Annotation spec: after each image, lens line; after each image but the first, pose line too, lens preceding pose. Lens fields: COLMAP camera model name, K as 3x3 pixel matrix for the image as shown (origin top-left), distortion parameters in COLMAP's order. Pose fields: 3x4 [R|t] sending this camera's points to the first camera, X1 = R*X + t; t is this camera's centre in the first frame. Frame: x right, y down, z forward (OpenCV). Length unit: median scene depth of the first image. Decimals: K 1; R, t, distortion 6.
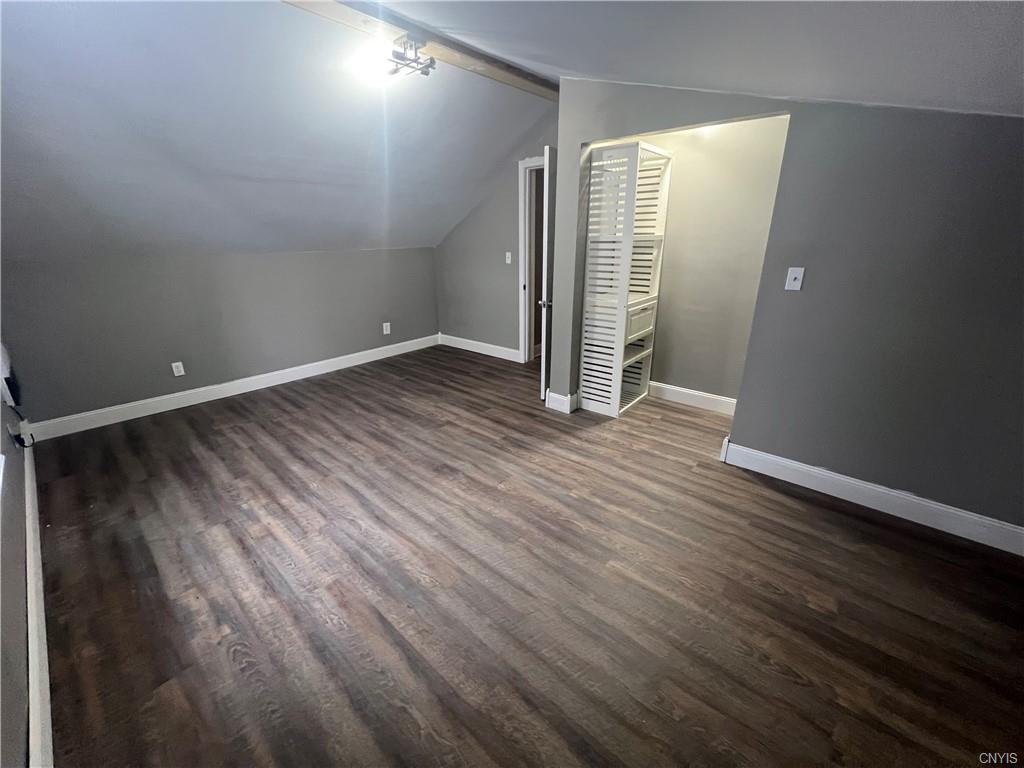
lens RADIAL K [[410.2, 0, 509.6], [0, 410.2, 382.2], [0, 0, 1]] dist [-0.001839, 0.000780]
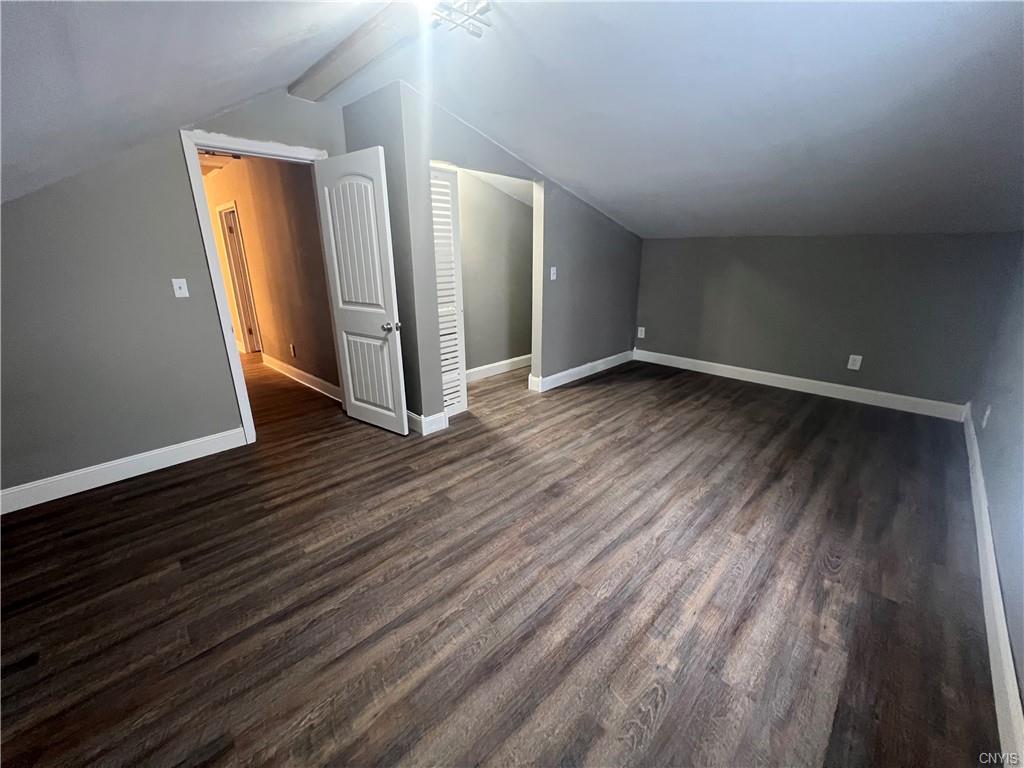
lens RADIAL K [[410.2, 0, 509.2], [0, 410.2, 381.5], [0, 0, 1]] dist [-0.001839, 0.000780]
pose [[0.055390, -0.285678, 0.956723, -1.029904], [0.347606, 0.903769, 0.249741, -0.293739], [-0.936003, 0.318730, 0.149363, 0.916477]]
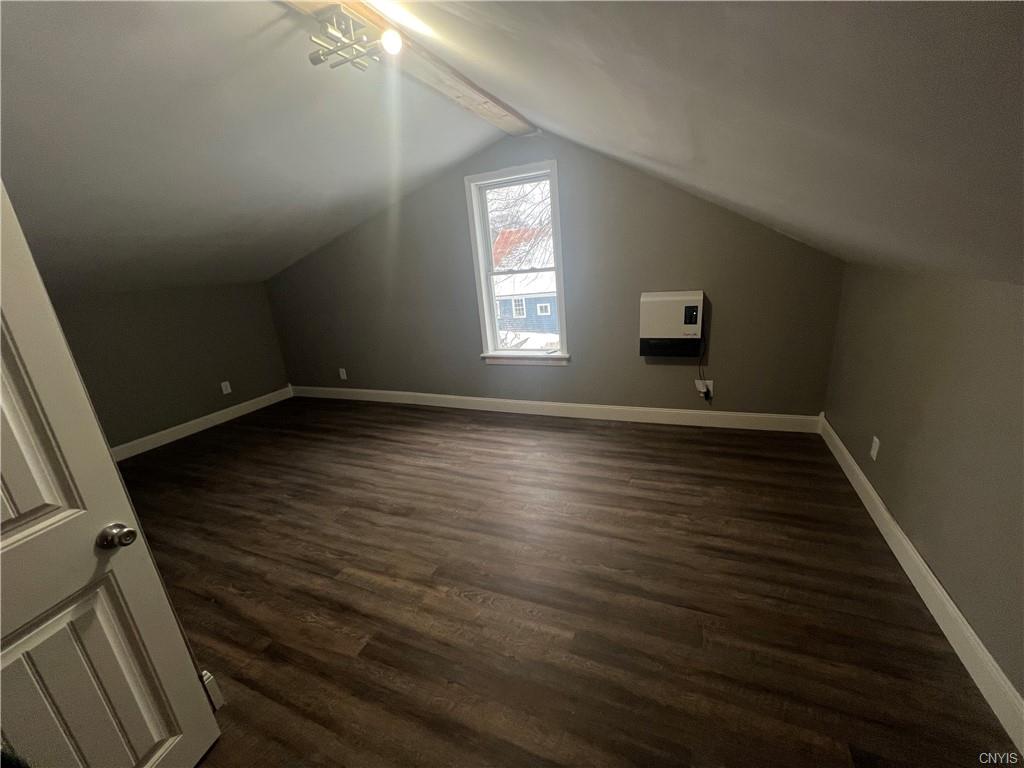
lens RADIAL K [[410.2, 0, 510.1], [0, 410.2, 383.4], [0, 0, 1]] dist [-0.001839, 0.000780]
pose [[-0.945006, 0.180602, -0.272665, -0.194302], [-0.014900, 0.809064, 0.587532, -0.656646], [0.326713, 0.559284, -0.761880, 1.743092]]
